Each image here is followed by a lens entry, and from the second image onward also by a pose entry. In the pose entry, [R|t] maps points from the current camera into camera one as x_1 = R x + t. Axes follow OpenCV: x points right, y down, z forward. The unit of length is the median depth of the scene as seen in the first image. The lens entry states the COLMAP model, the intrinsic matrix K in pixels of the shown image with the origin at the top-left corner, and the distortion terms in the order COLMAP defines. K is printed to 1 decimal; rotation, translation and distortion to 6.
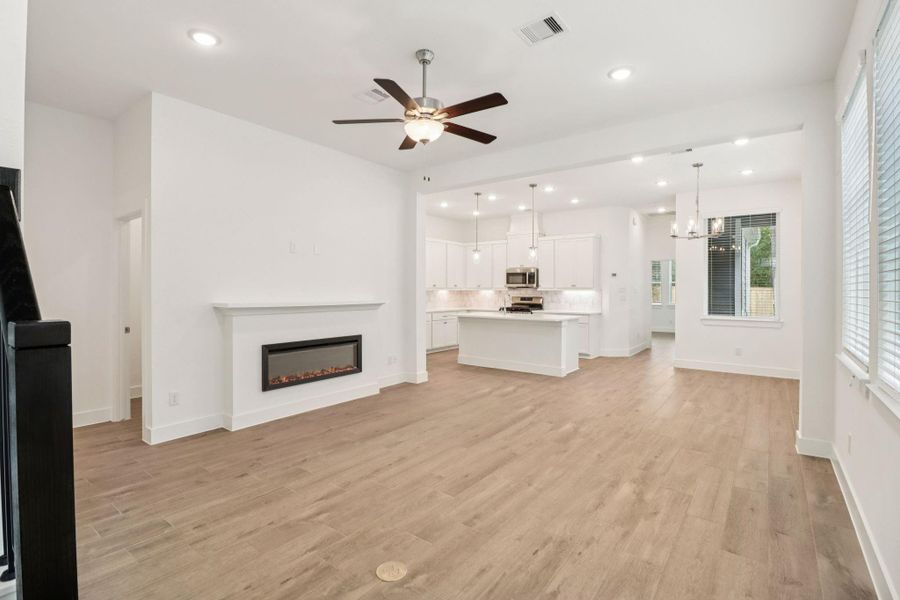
lens RADIAL K [[423.1, 0, 448.5], [0, 423.1, 292.6], [0, 0, 1]] dist [-0.005945, -0.003888]
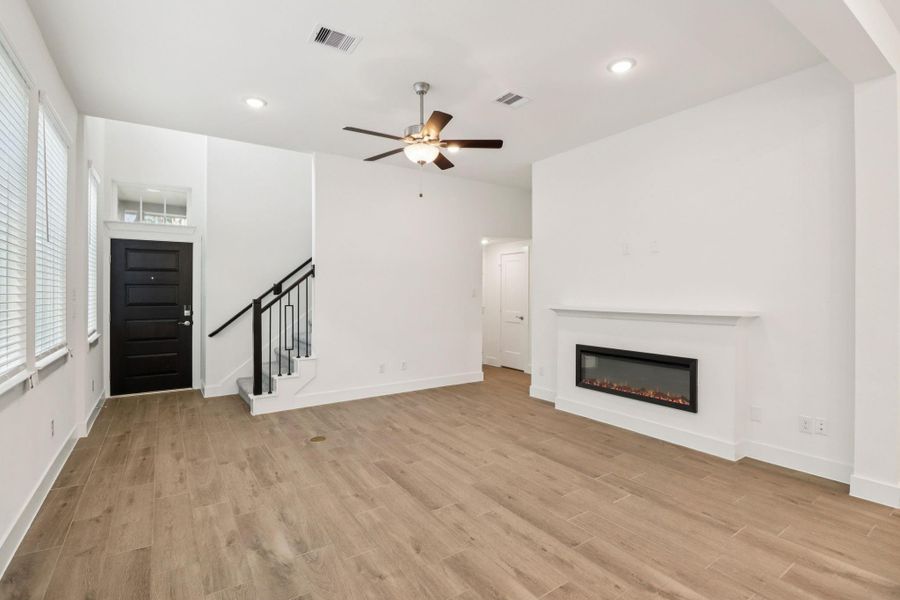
lens RADIAL K [[423.1, 0, 453.7], [0, 423.1, 296.5], [0, 0, 1]] dist [-0.005945, -0.003888]
pose [[-0.311982, 0.005932, -0.950069, 0.755181], [-0.009246, 0.999914, 0.009280, -0.009072], [0.950043, 0.011679, -0.311901, 1.094928]]
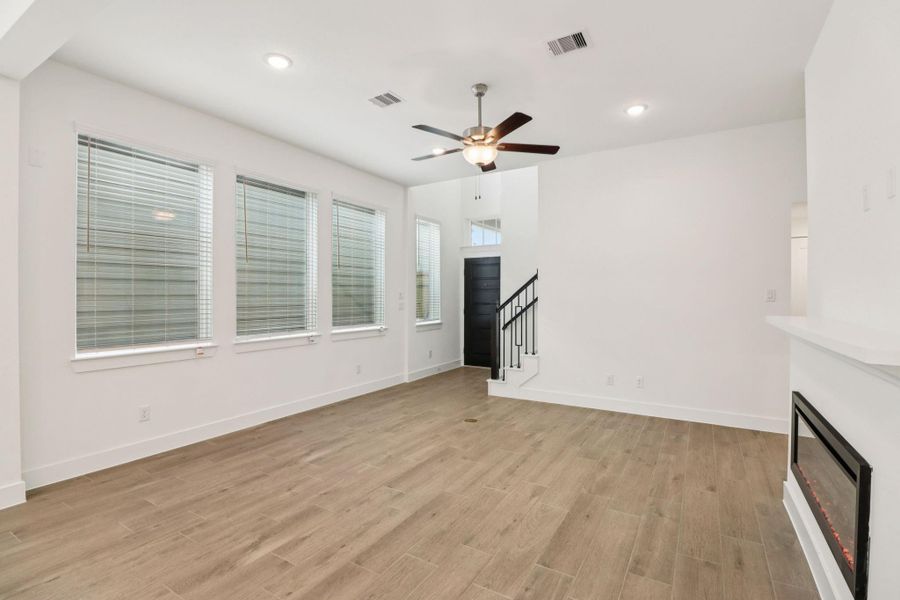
lens RADIAL K [[423.1, 0, 453.2], [0, 423.1, 299.0], [0, 0, 1]] dist [-0.005945, -0.003888]
pose [[-0.993320, -0.003972, -0.115324, 0.110294], [-0.005753, 0.999869, 0.015114, -0.012200], [0.115249, 0.015676, -0.993213, 1.612711]]
